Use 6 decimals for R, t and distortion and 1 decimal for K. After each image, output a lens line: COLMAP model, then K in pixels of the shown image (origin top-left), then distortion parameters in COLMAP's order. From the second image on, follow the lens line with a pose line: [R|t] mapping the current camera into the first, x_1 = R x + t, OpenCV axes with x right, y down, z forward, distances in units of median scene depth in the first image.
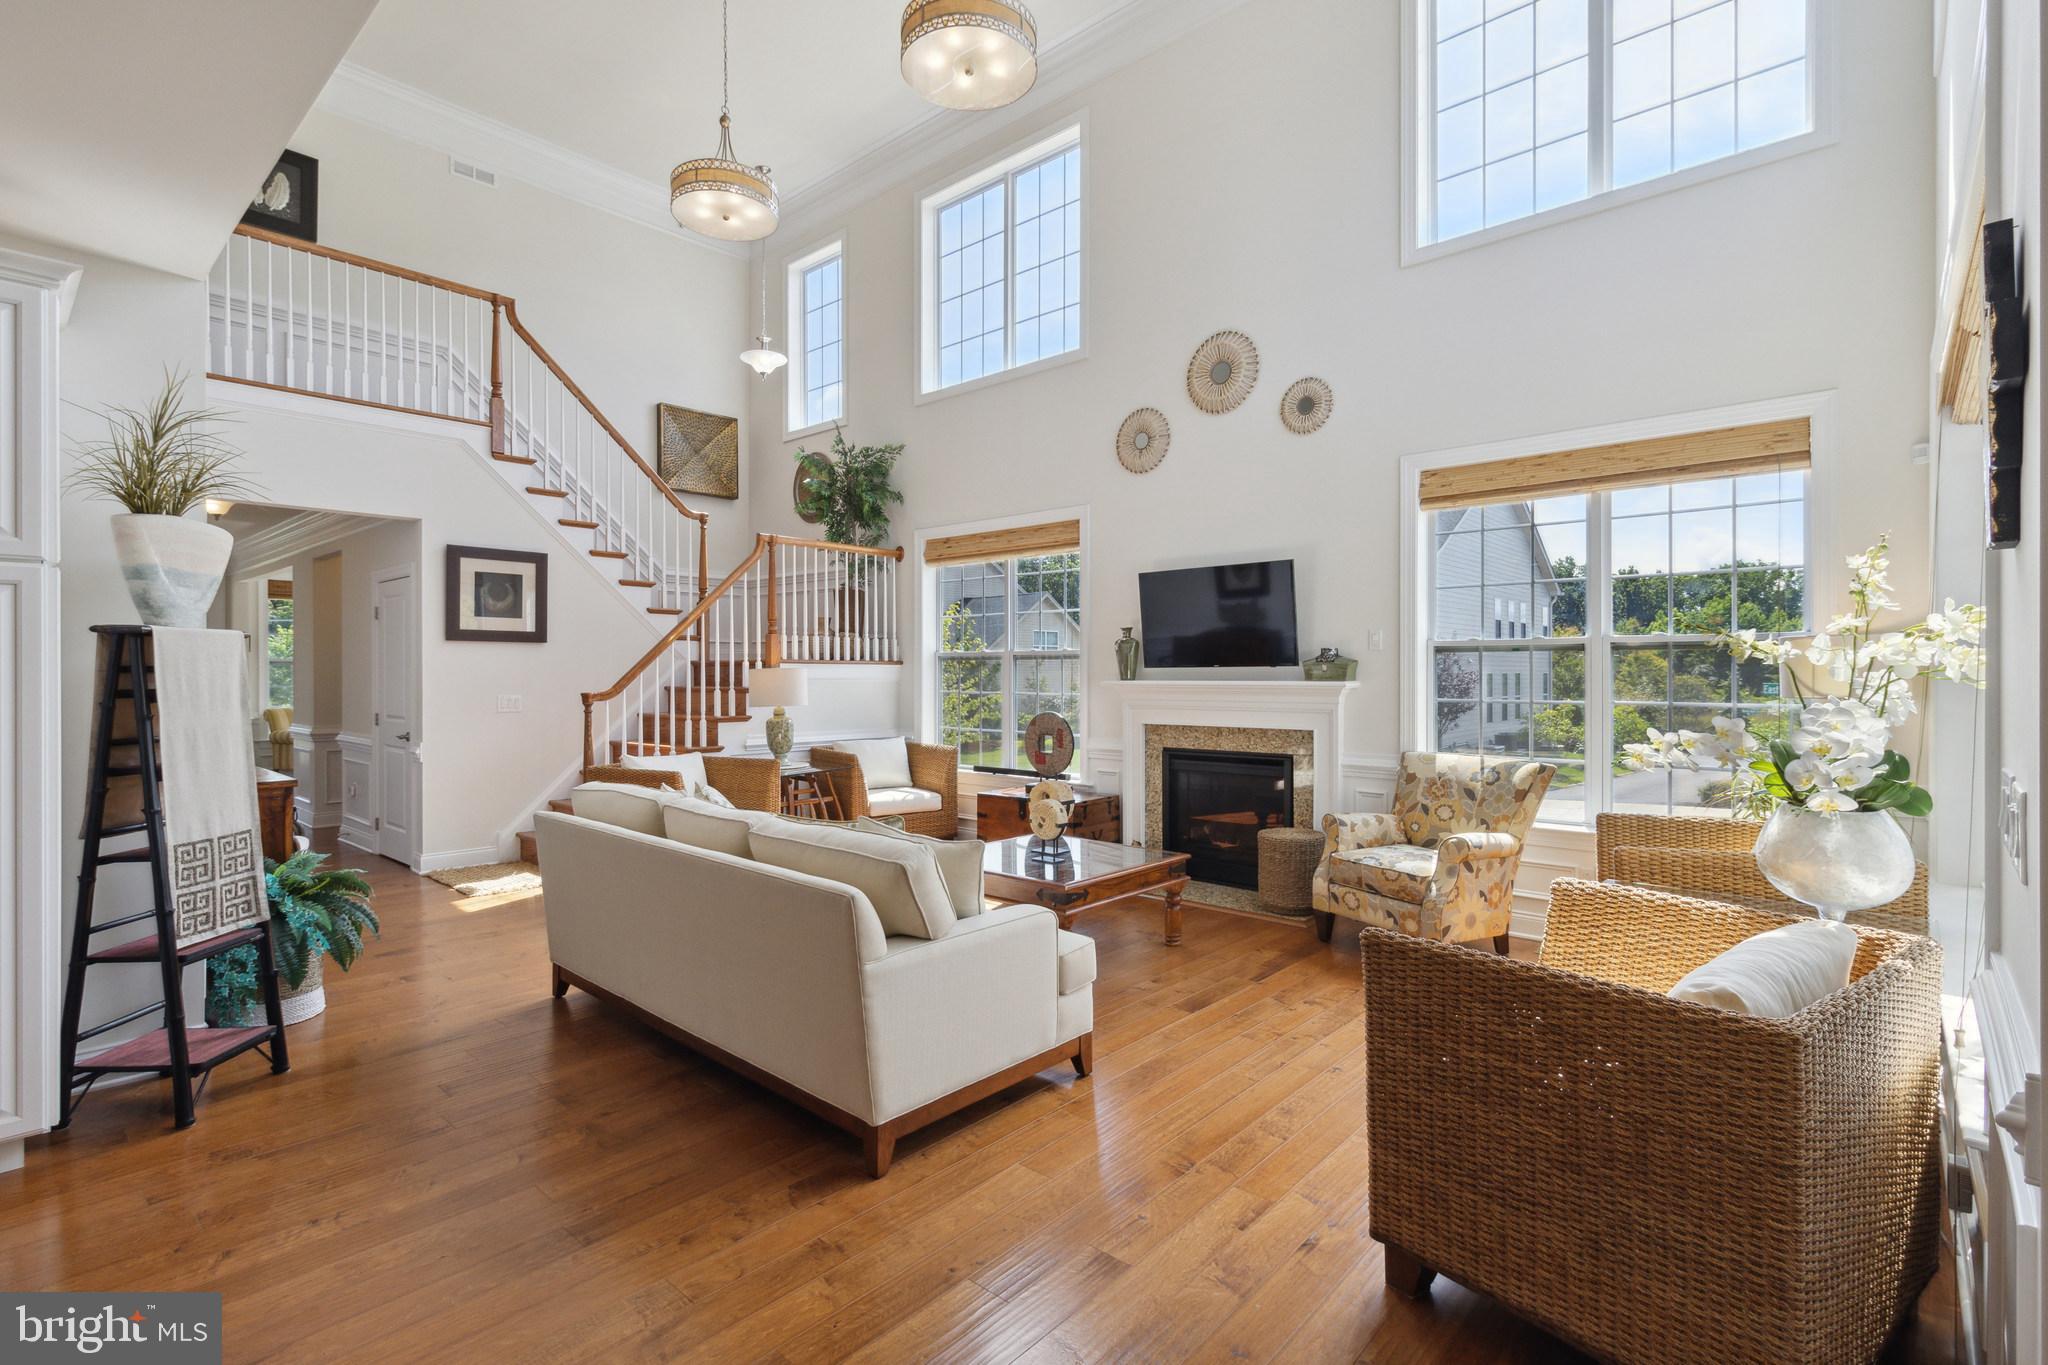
lens RADIAL K [[955.8, 0, 1025.4], [0, 955.8, 677.3], [0, 0, 1]] dist [0.002291, 0.001460]
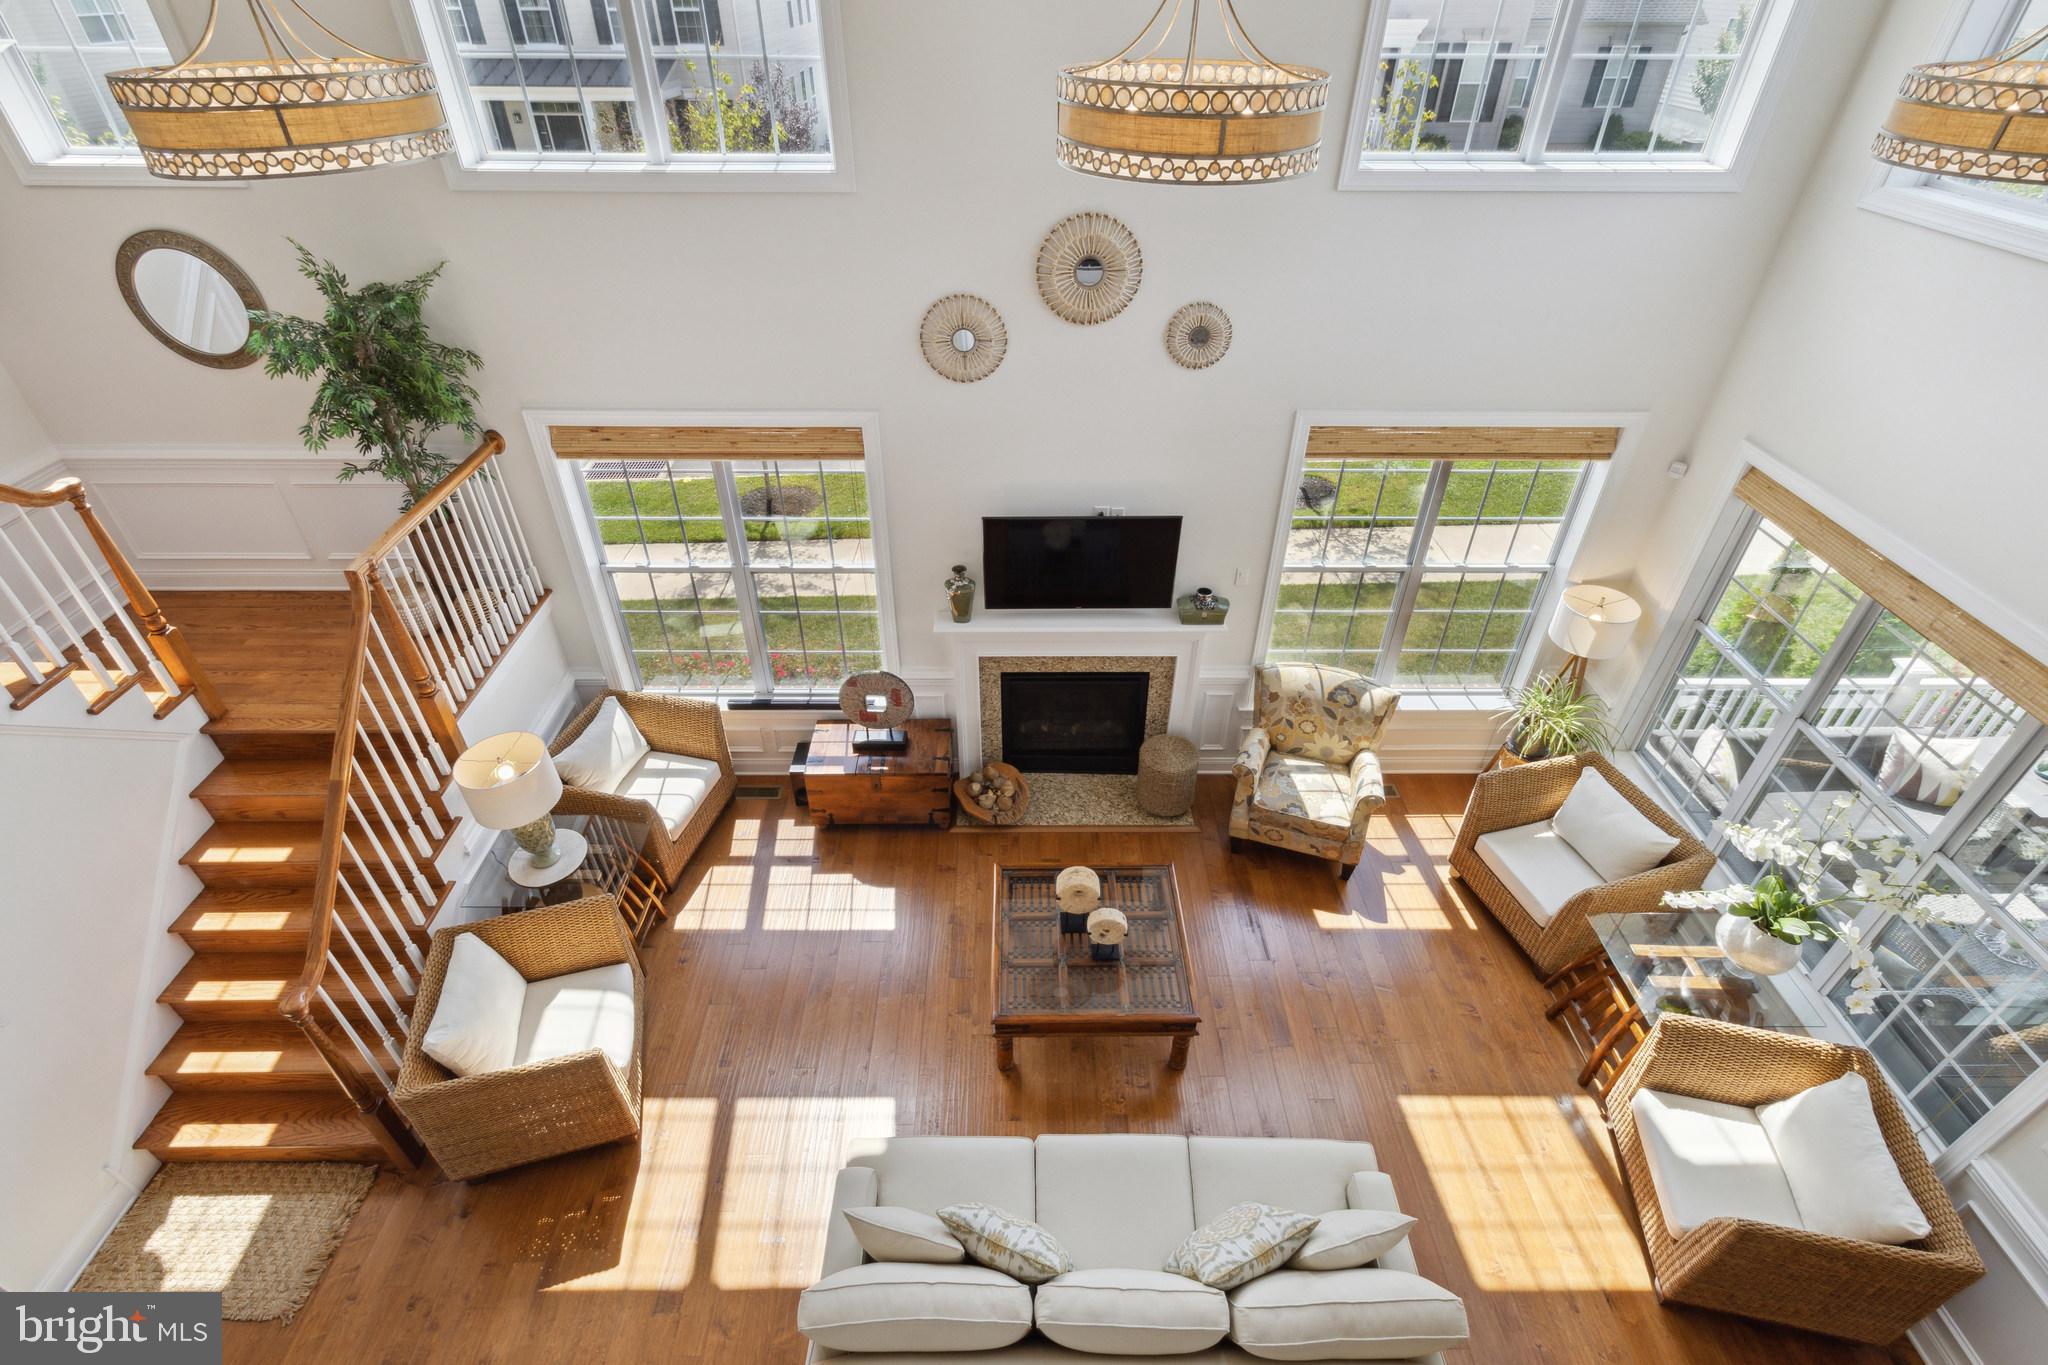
lens RADIAL K [[955.8, 0, 1021.7], [0, 955.8, 679.3], [0, 0, 1]] dist [0.002291, 0.001460]
pose [[0.739787, -0.401951, 0.539584, -0.372074], [0.000234, 0.802102, 0.597187, -0.509772], [-0.672841, -0.441665, 0.593479, 0.442815]]
